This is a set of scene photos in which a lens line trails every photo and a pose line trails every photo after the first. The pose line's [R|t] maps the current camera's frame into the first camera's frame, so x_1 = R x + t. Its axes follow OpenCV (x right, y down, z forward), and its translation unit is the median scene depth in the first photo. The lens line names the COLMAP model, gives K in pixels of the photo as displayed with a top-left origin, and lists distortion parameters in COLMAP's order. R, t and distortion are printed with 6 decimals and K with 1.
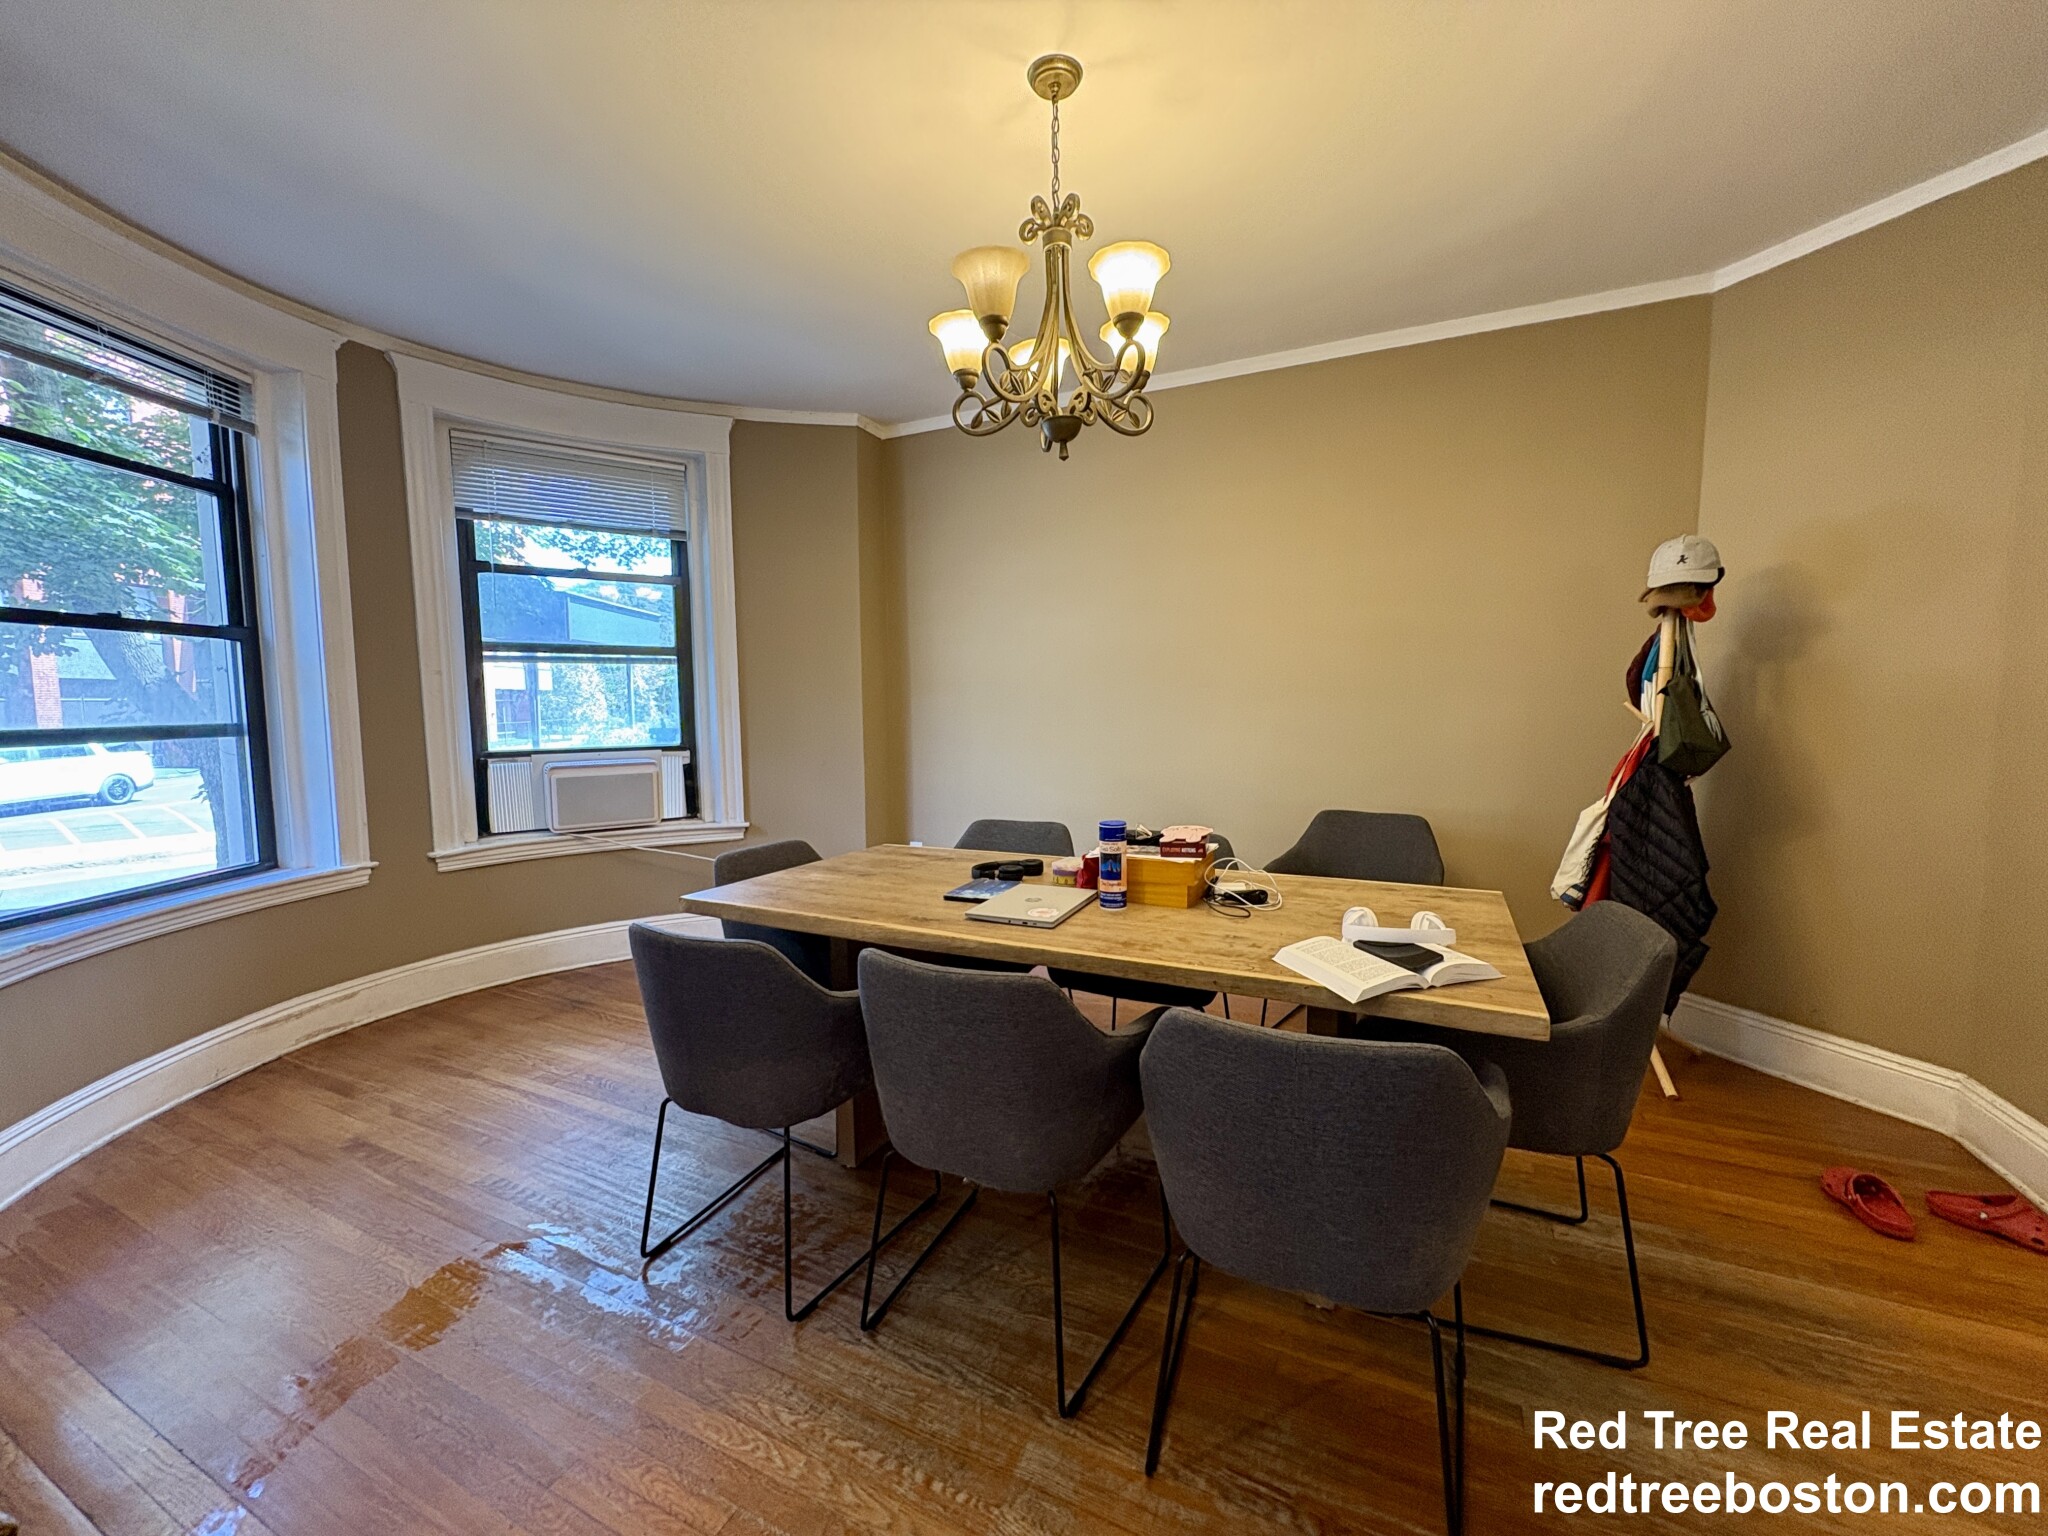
lens RADIAL K [[816.7, 0, 1023.9], [0, 816.7, 763.6], [0, 0, 1]] dist [0.000979, 0.000294]
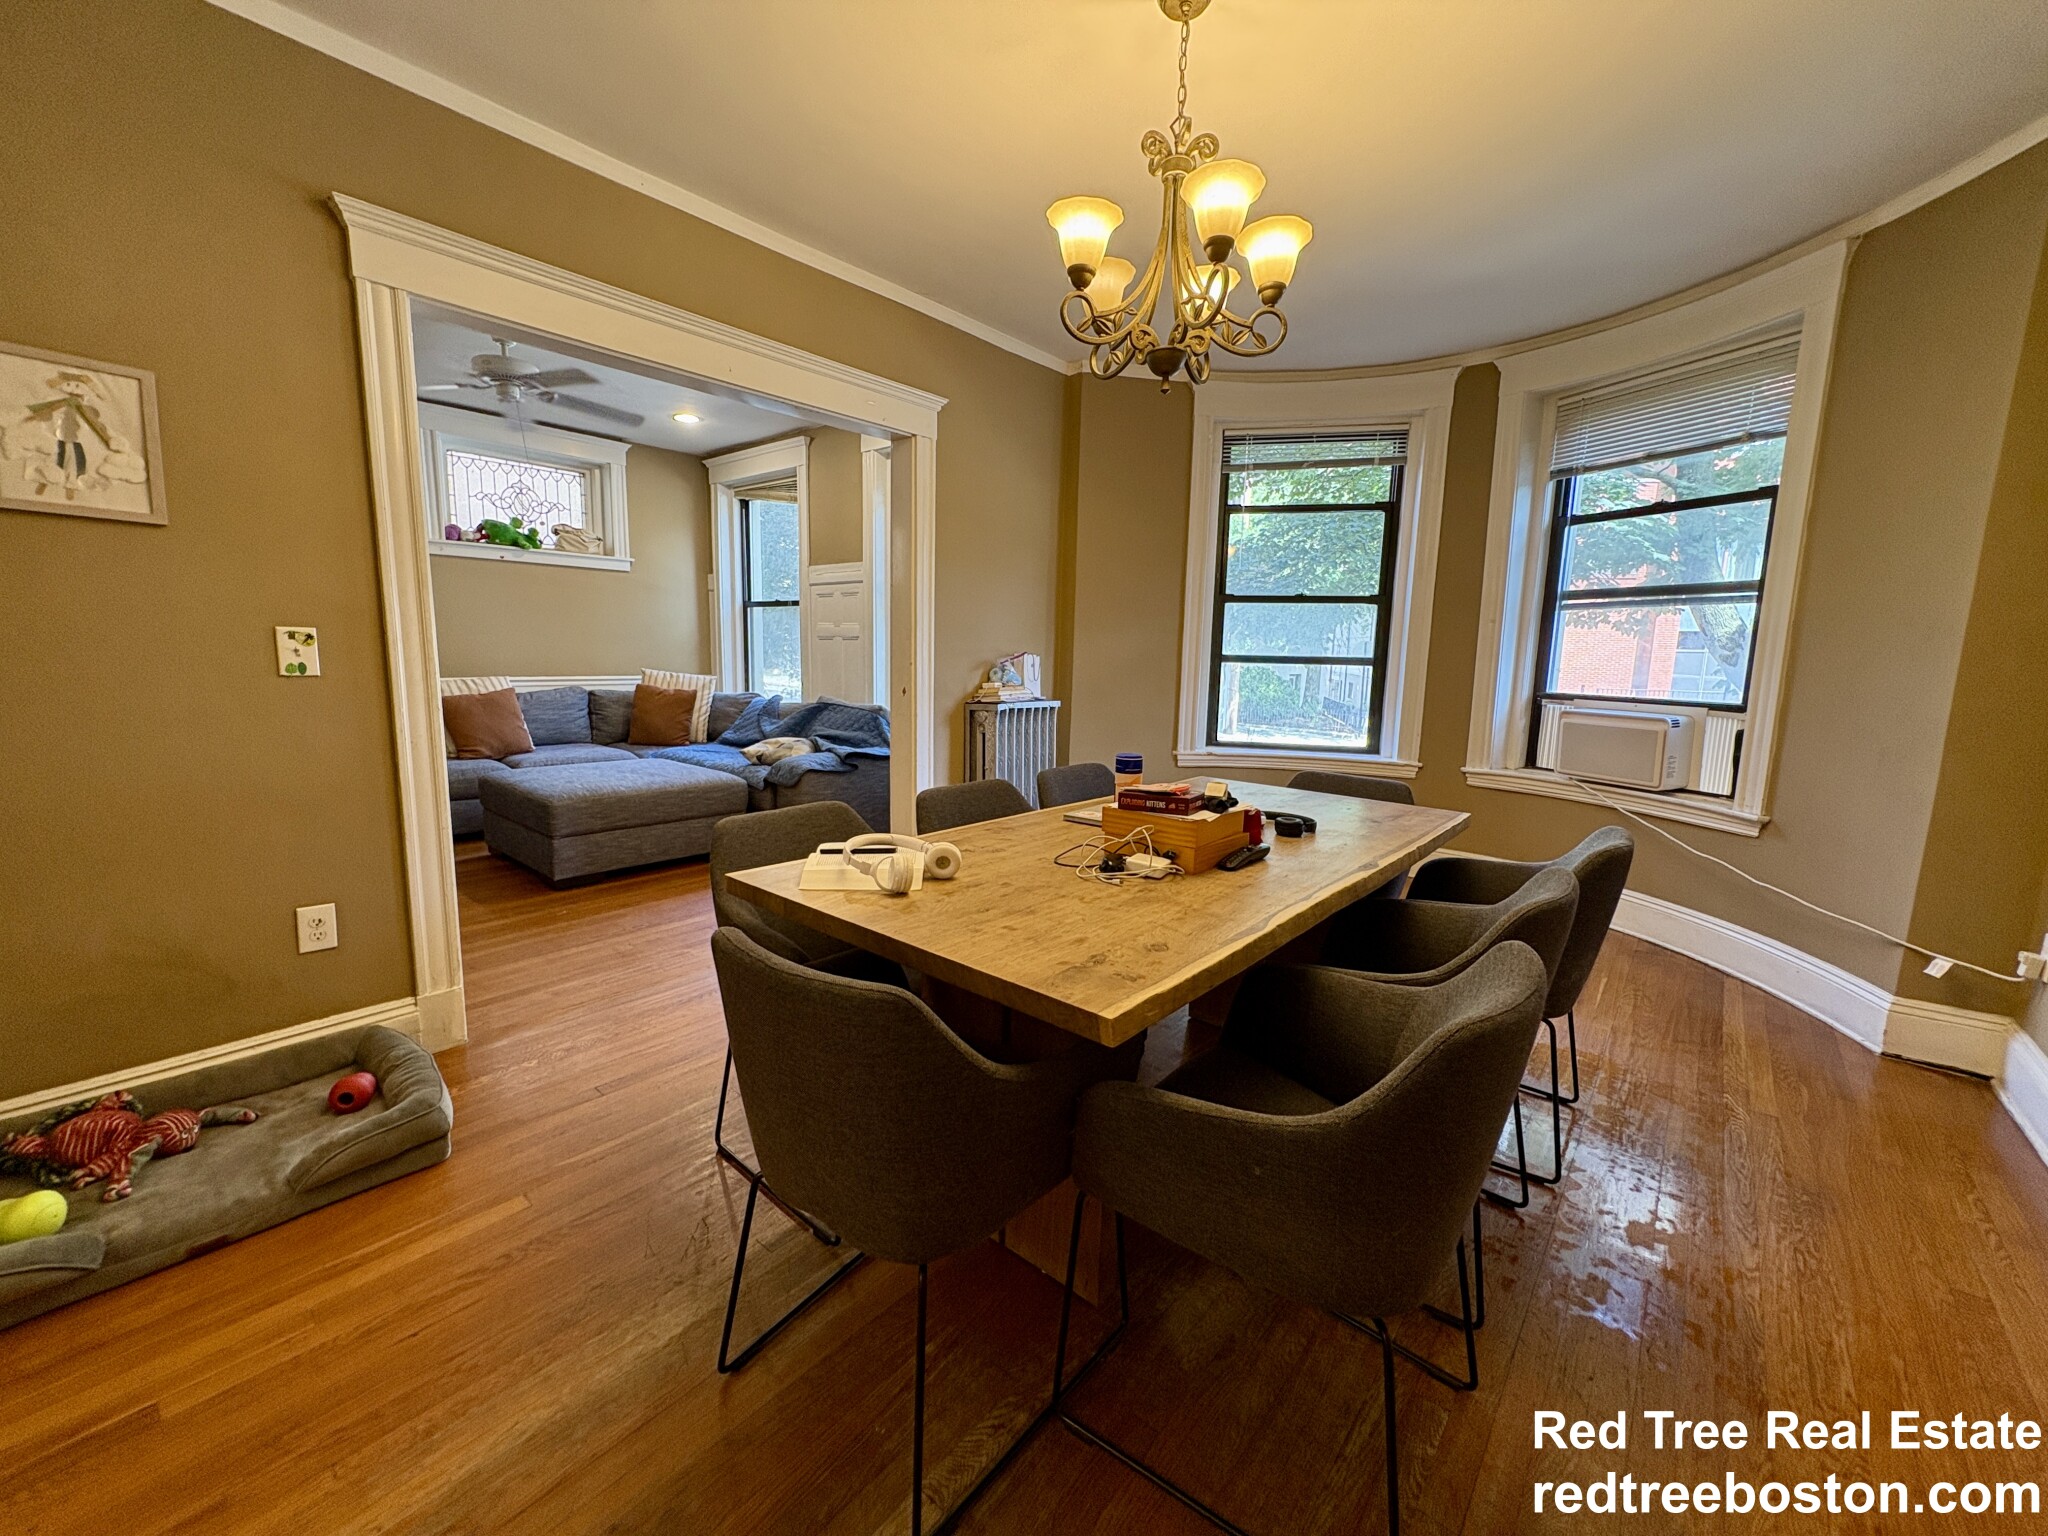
lens RADIAL K [[816.7, 0, 1021.6], [0, 816.7, 761.3], [0, 0, 1]] dist [0.000979, 0.000294]
pose [[-0.250314, 0.146359, -0.957038, 0.591240], [-0.080595, 0.981927, 0.171244, -0.055453], [0.964804, 0.119997, -0.233994, 0.588794]]
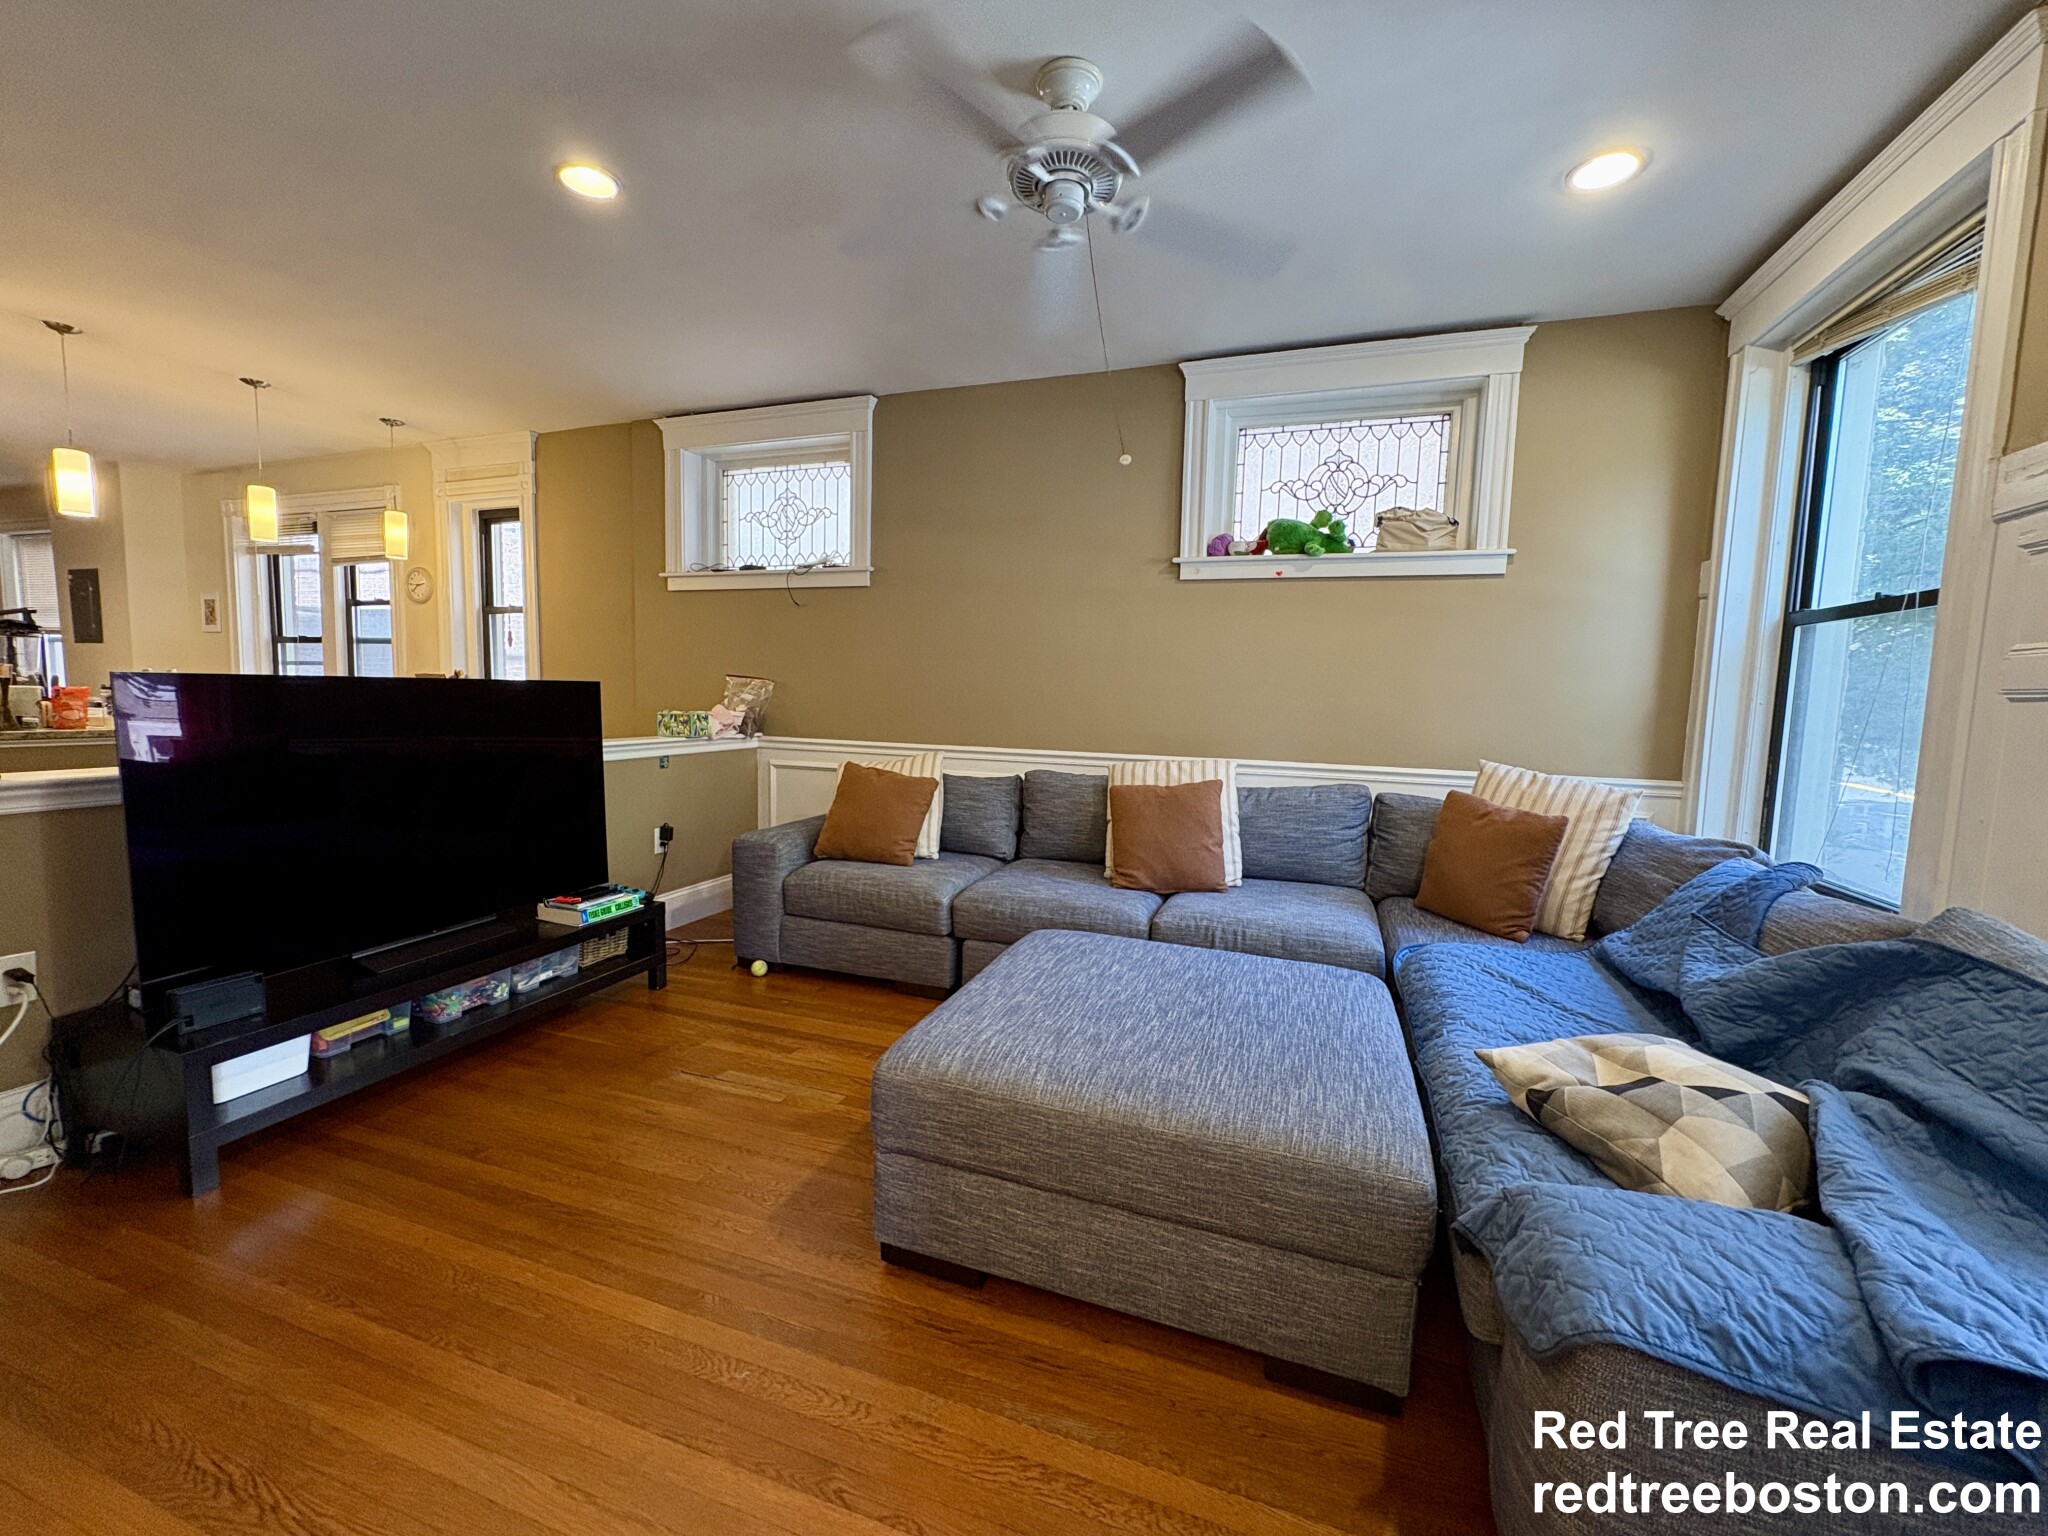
lens RADIAL K [[816.7, 0, 1017.7], [0, 816.7, 762.6], [0, 0, 1]] dist [0.000979, 0.000294]
pose [[-0.994091, 0.003562, -0.108488, -0.277686], [-0.013313, 0.987915, 0.154425, -0.013300], [0.107727, 0.154957, -0.982030, 0.198570]]
